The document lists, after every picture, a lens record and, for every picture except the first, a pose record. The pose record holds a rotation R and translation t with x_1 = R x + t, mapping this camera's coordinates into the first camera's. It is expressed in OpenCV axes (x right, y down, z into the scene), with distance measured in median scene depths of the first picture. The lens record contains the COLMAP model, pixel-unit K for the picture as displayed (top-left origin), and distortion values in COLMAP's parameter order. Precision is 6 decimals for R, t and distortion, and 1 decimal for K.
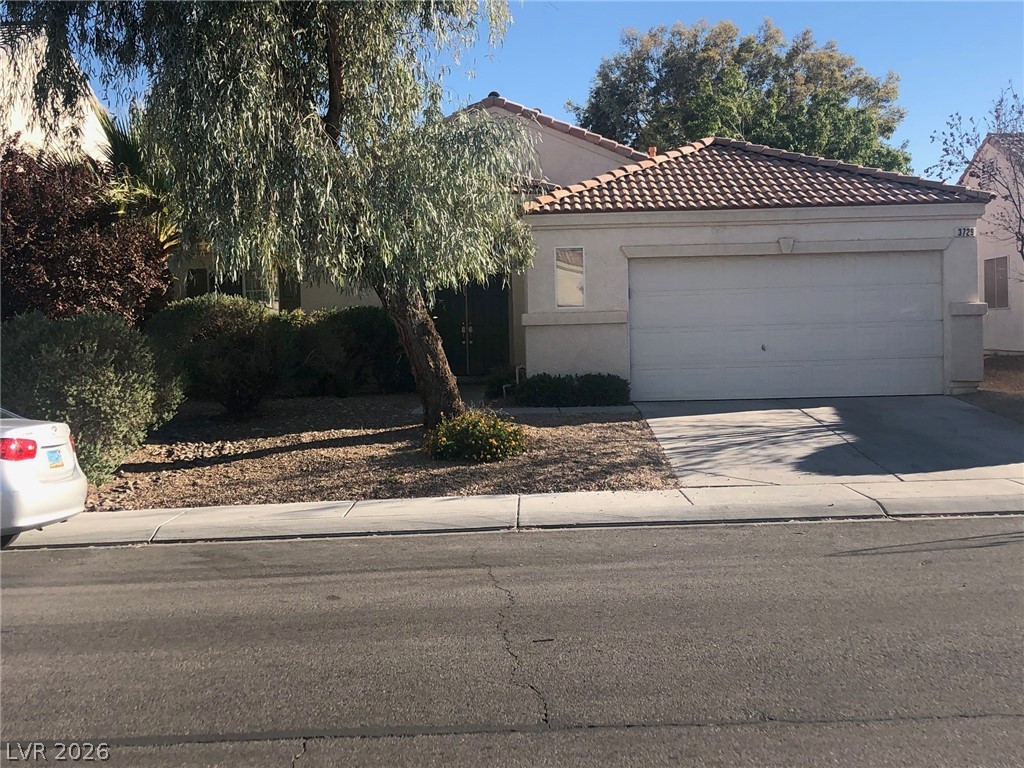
lens RADIAL K [[1301.5, 0, 511.8], [0, 1301.5, 383.3], [0, 0, 1]] dist [-0.003468, 0.000000]
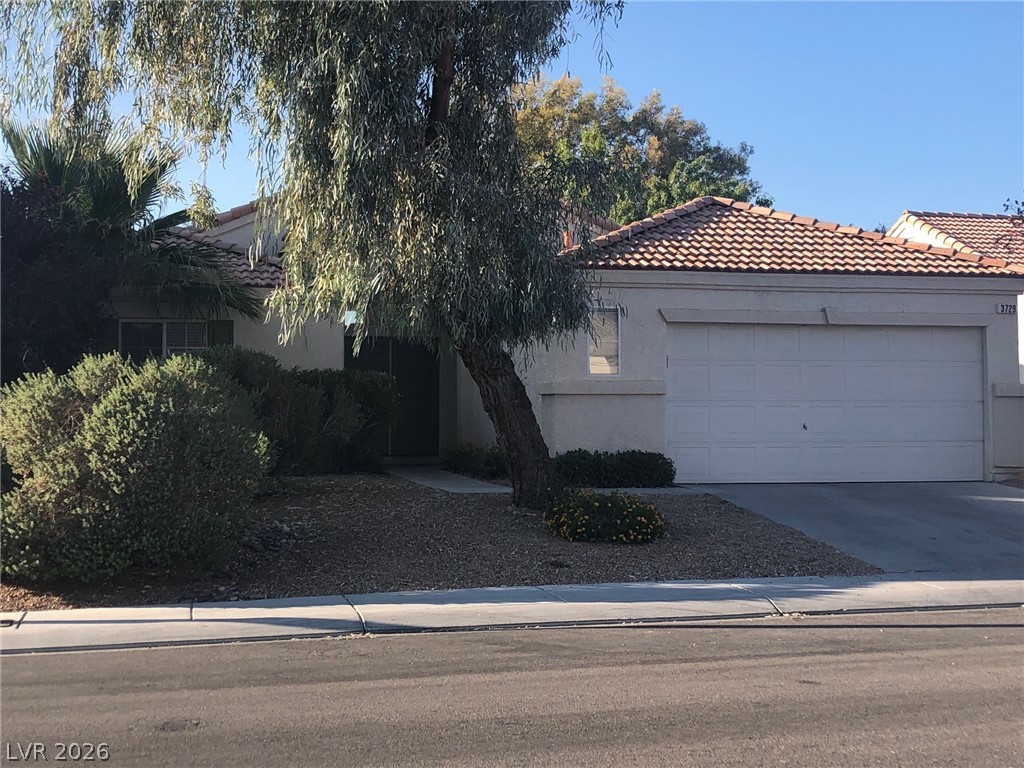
lens RADIAL K [[1476.2, 0, 512.0], [0, 1476.2, 385.0], [0, 0, 1]] dist [-0.008744, 0.000000]
pose [[0.979097, 0.029262, 0.201278, -0.216977], [-0.016465, 0.997752, -0.064965, 0.014338], [-0.202727, 0.060293, 0.977377, 0.032076]]
